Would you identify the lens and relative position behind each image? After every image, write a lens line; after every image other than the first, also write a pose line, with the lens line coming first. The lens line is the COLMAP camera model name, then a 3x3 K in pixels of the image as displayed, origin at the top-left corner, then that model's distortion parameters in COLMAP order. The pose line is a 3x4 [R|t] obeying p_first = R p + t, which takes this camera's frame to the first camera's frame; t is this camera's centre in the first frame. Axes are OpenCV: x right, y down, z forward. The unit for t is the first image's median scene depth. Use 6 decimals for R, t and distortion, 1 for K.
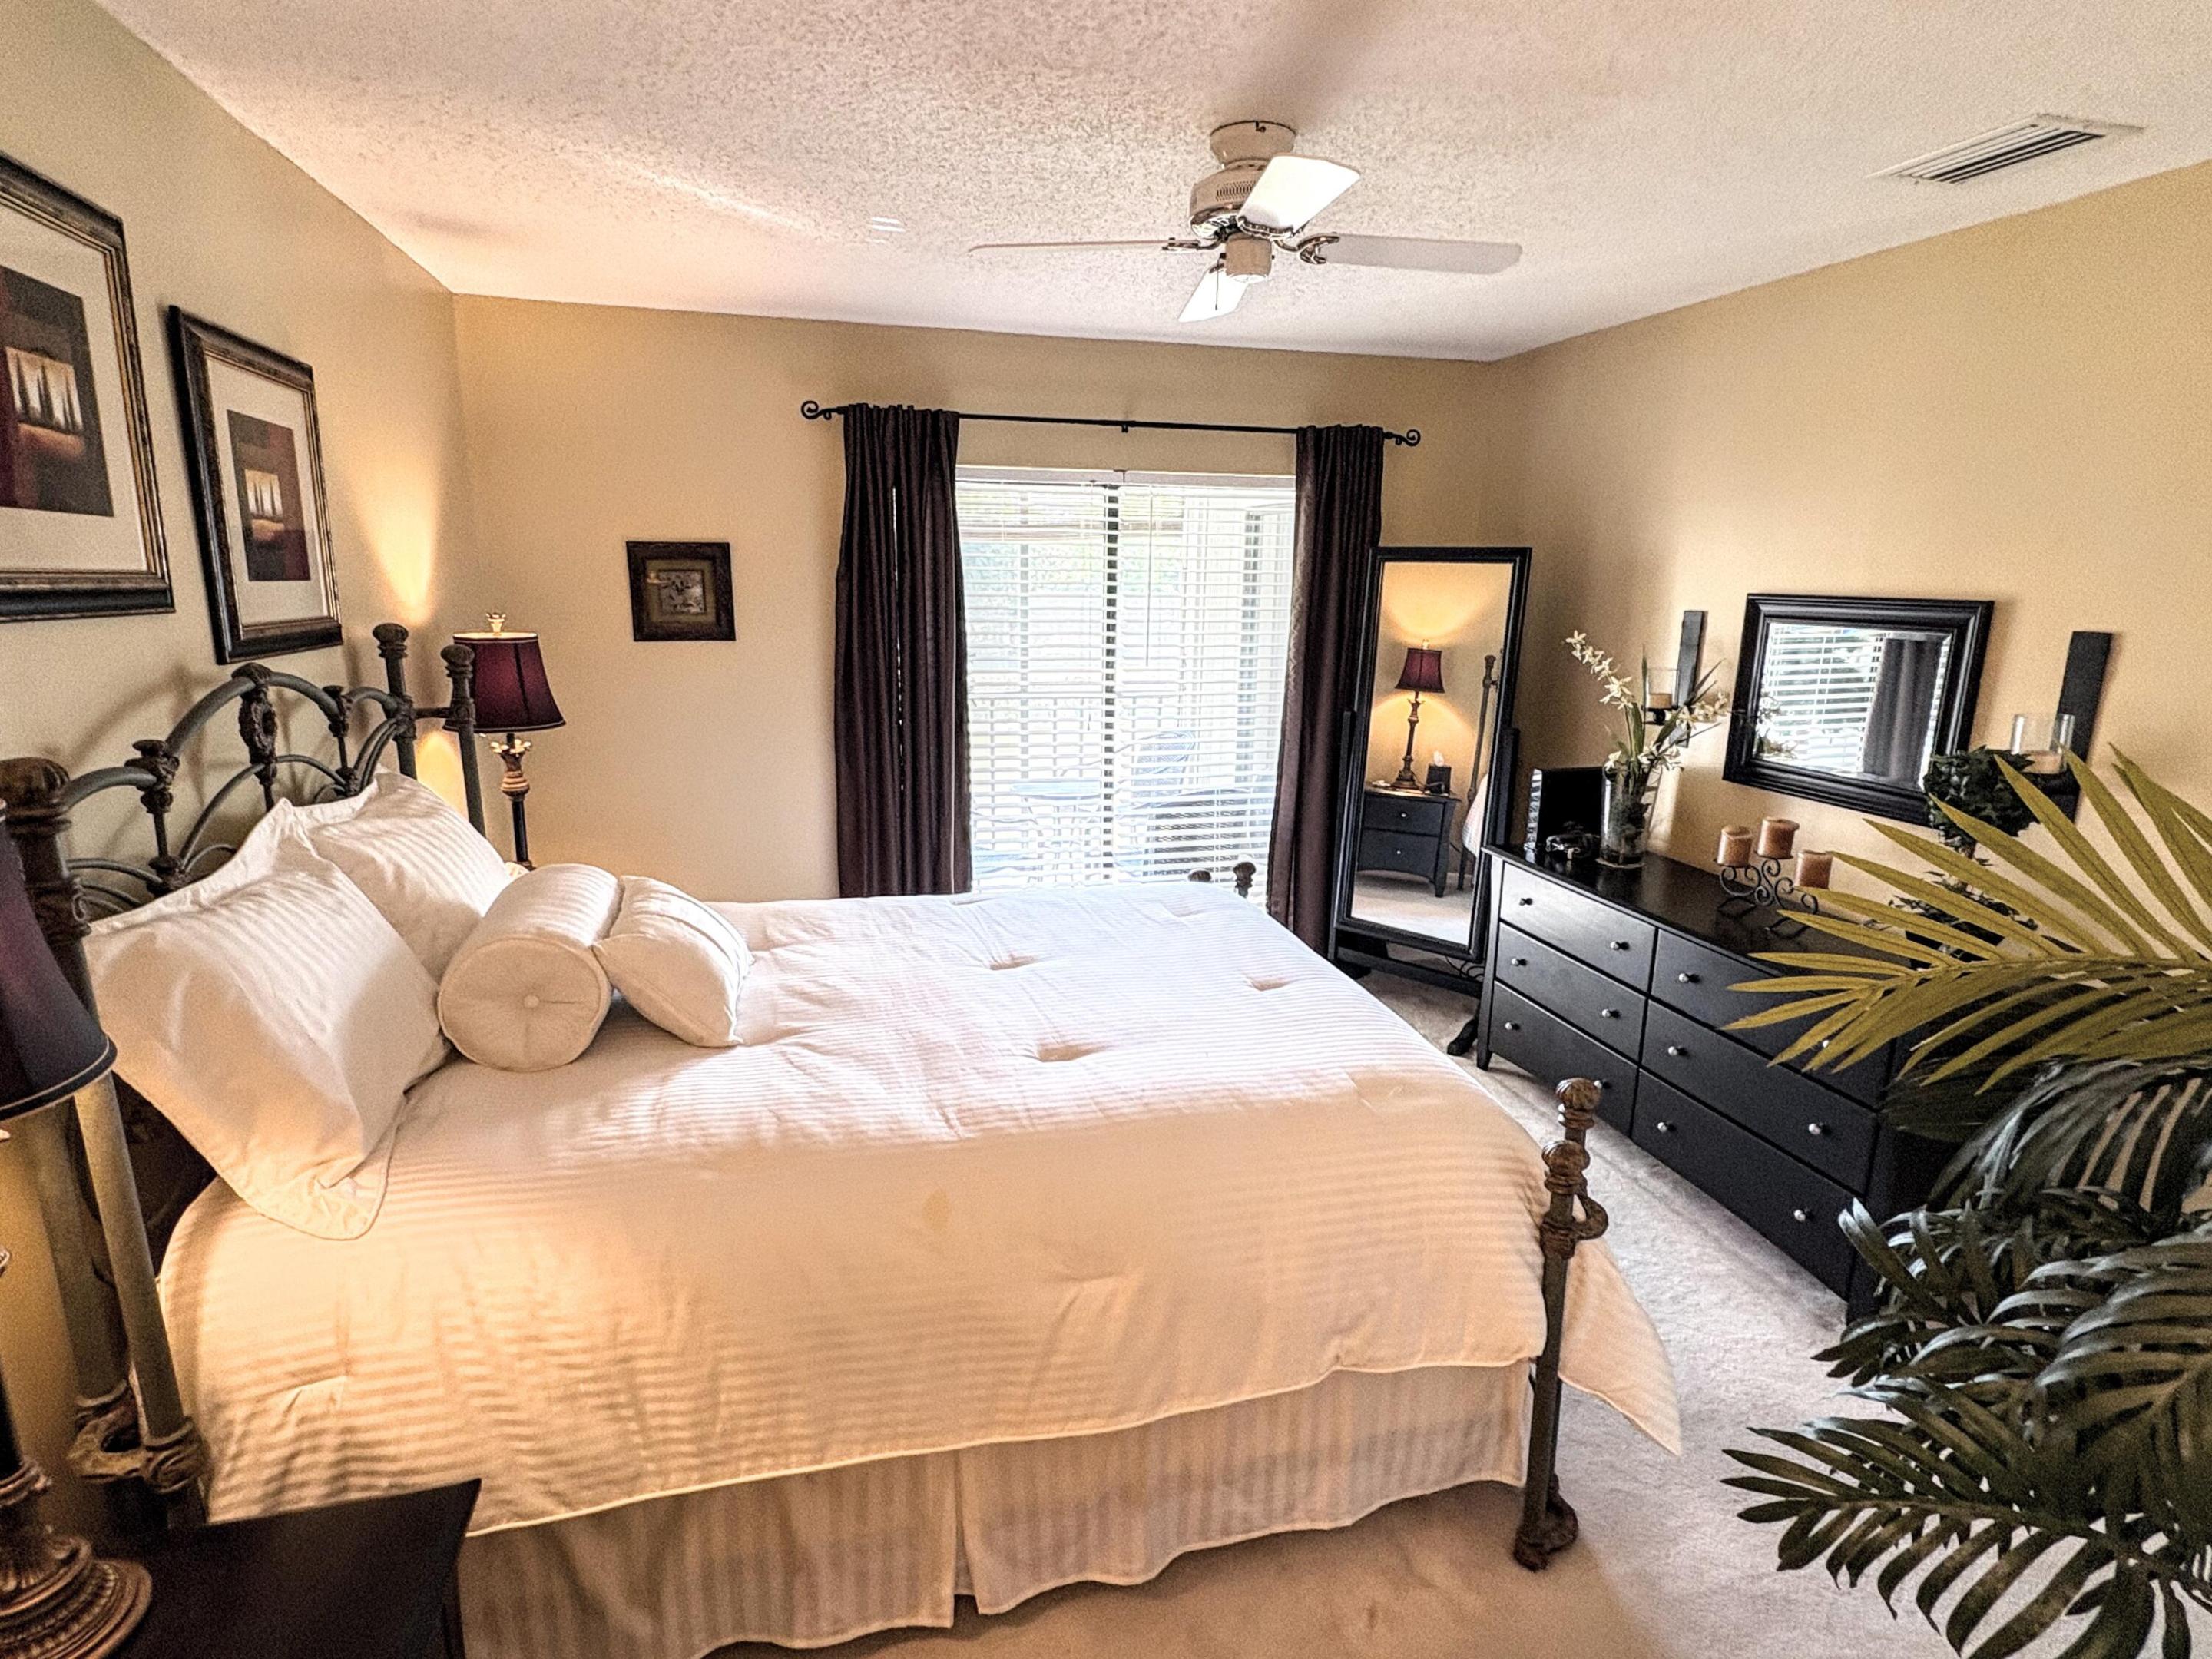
lens RADIAL K [[1157.1, 0, 1101.7], [0, 1157.1, 828.3], [0, 0, 1]] dist [0.001217, 0.000989]
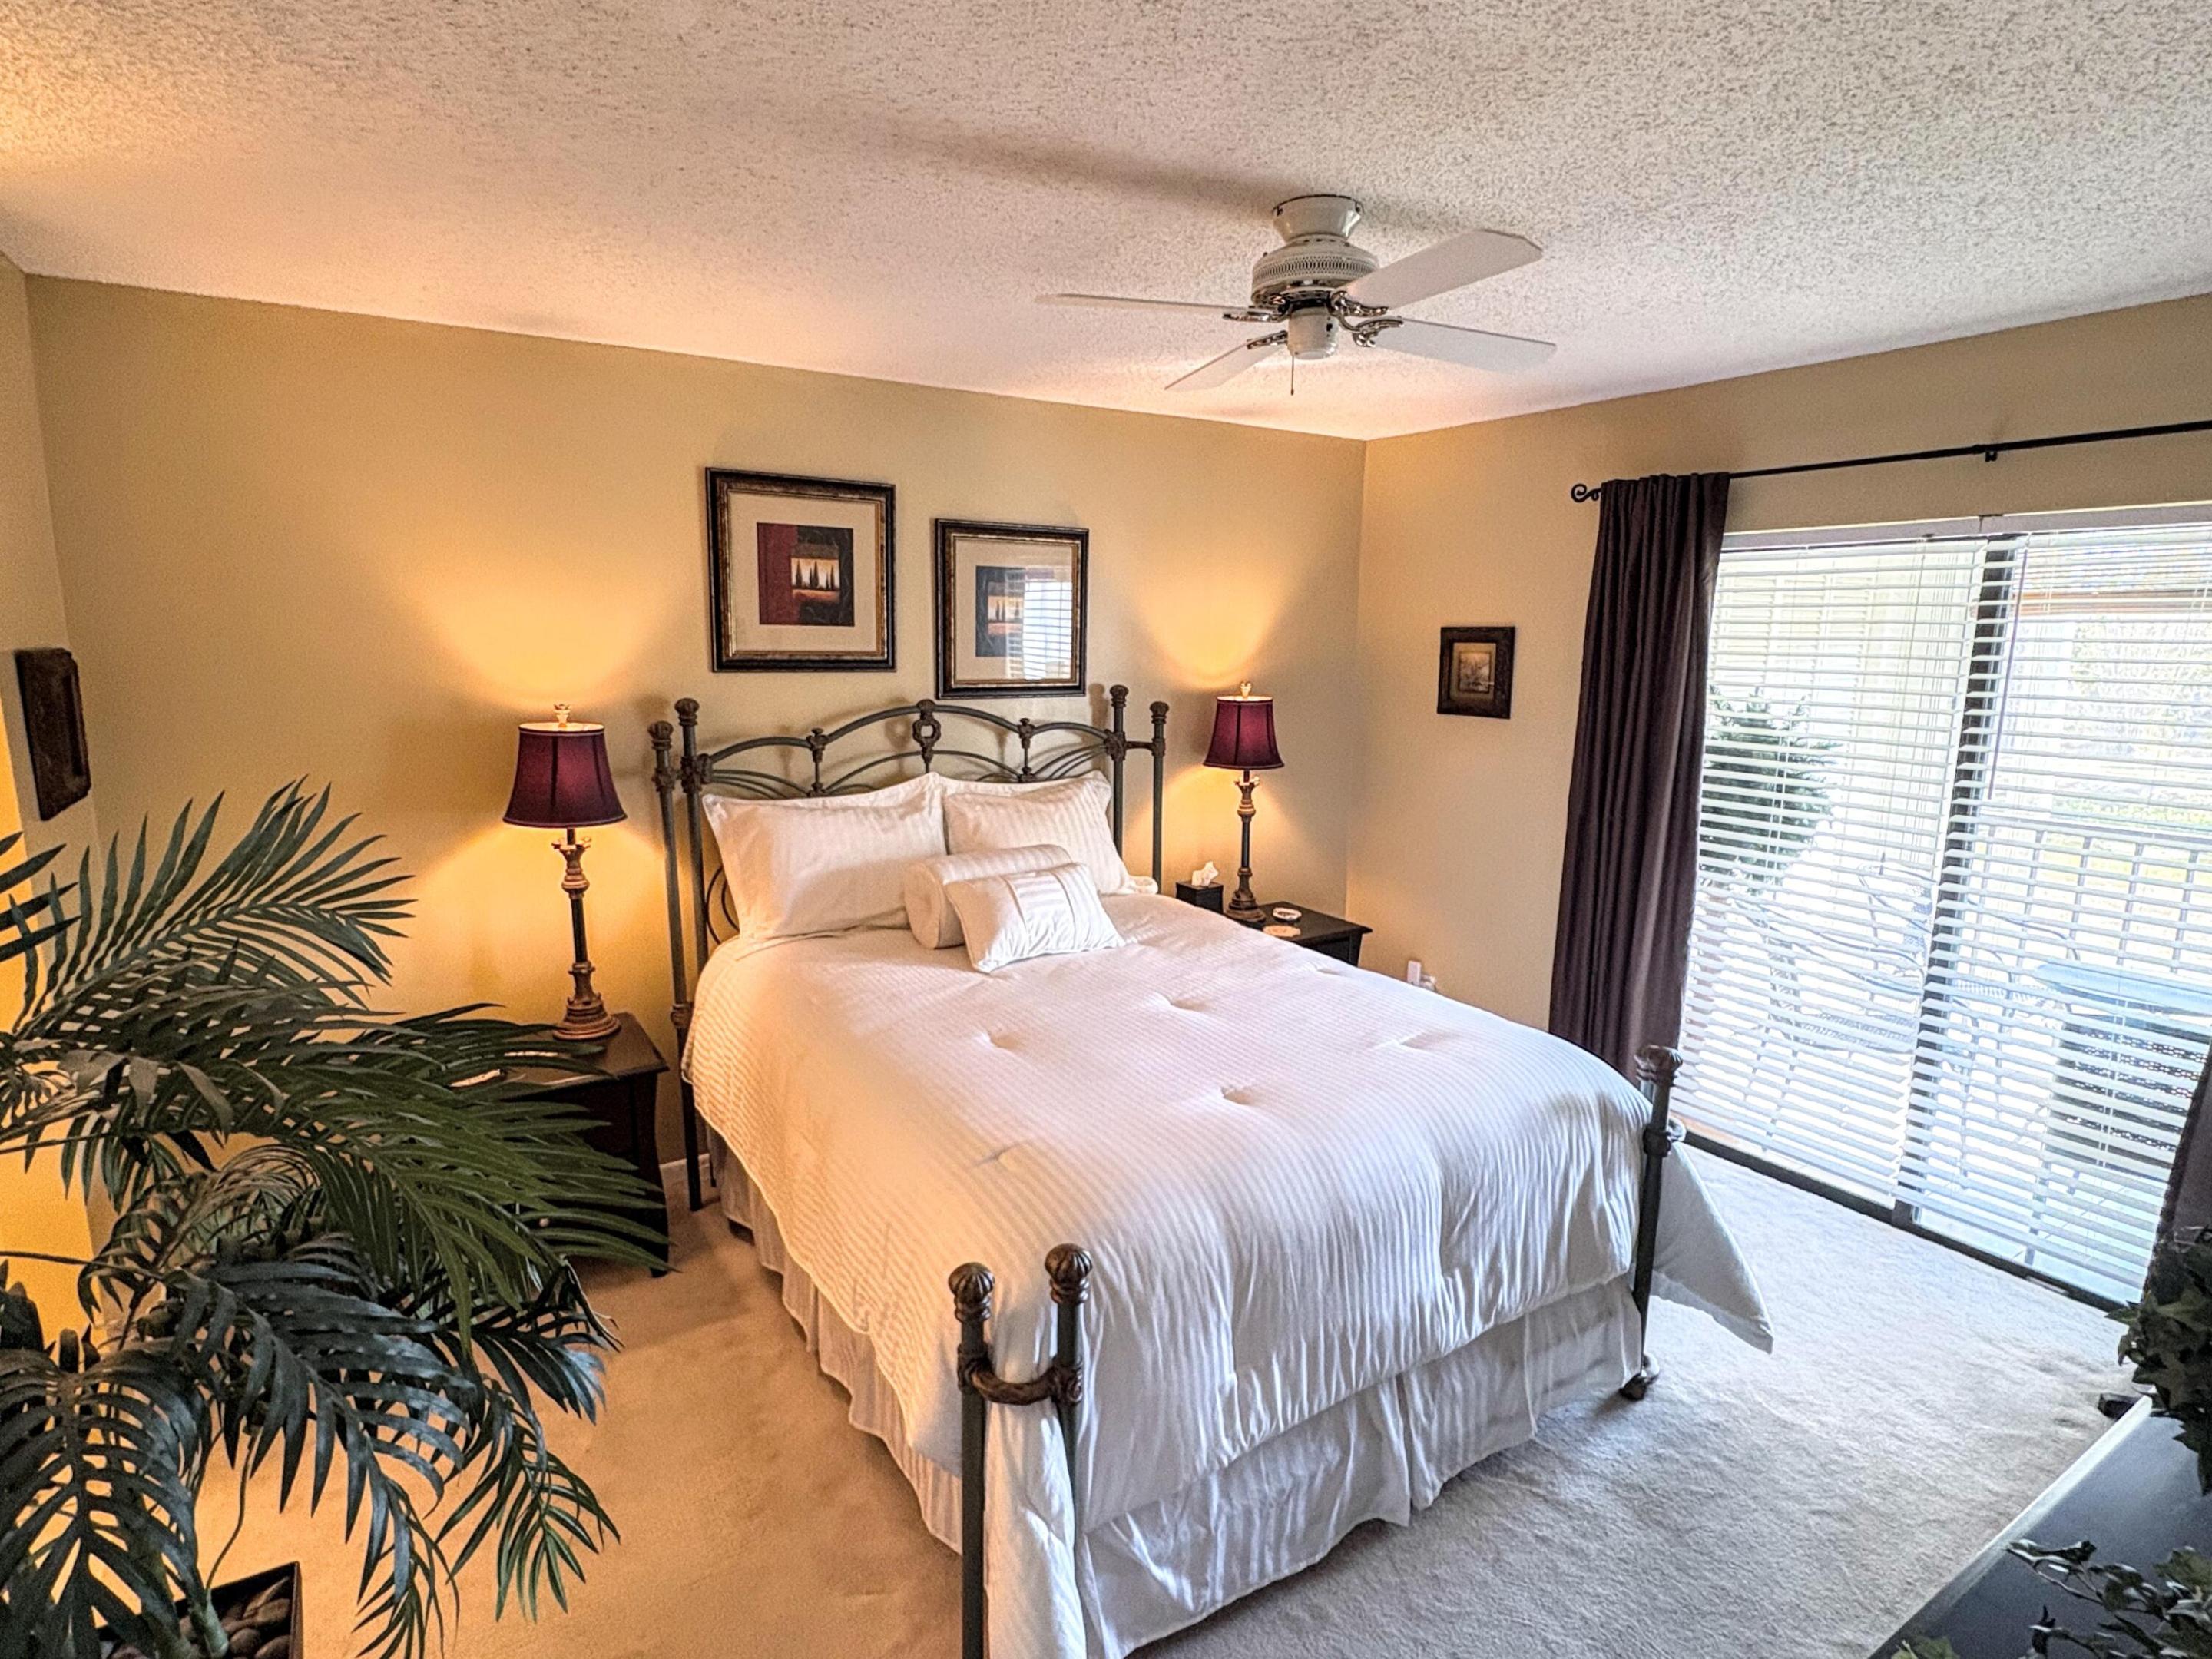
lens RADIAL K [[1157.1, 0, 1096.3], [0, 1157.1, 832.5], [0, 0, 1]] dist [0.001217, 0.000989]
pose [[0.302876, 0.153272, -0.940624, 0.730487], [-0.211436, 0.973193, 0.090498, -0.100540], [0.929280, 0.171472, 0.327164, 0.422085]]
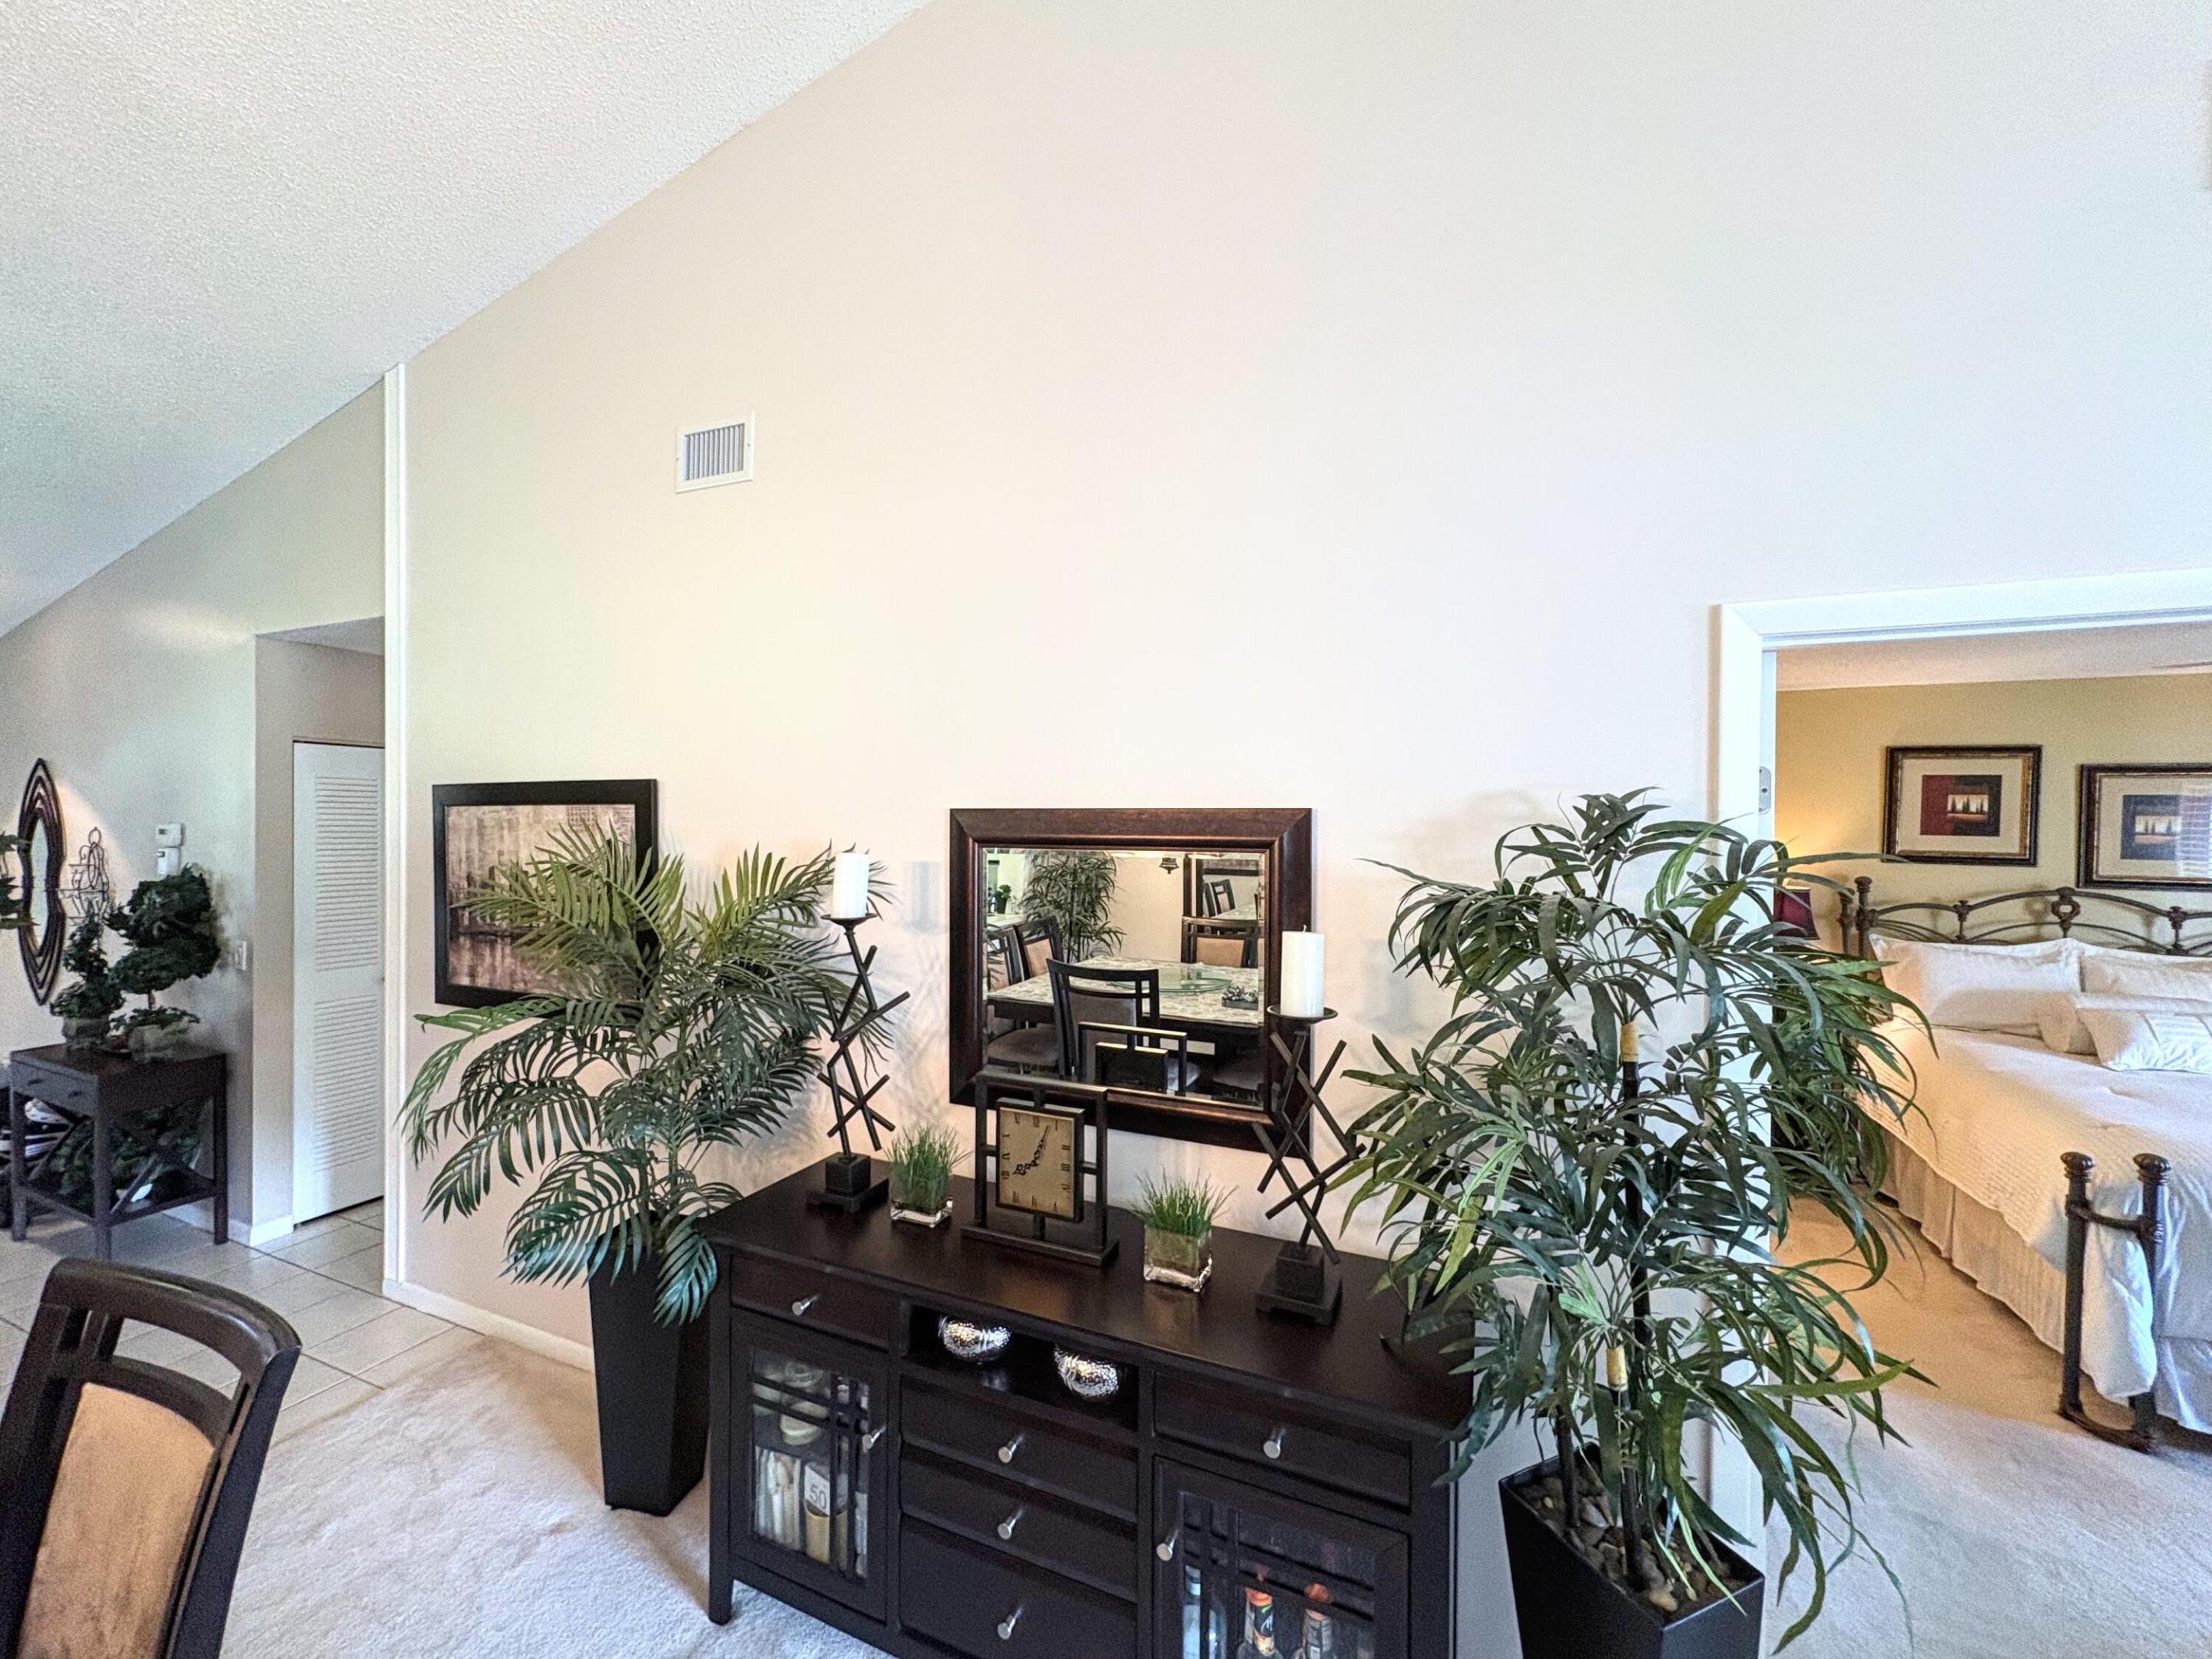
lens RADIAL K [[888.3, 0, 1097.1], [0, 888.3, 828.9], [0, 0, 1]] dist [-0.000542, 0.000985]
pose [[-0.624323, -0.017654, -0.780967, 1.468370], [-0.191162, 0.972801, 0.130829, -0.070602], [0.757415, 0.230971, -0.610717, 0.321477]]
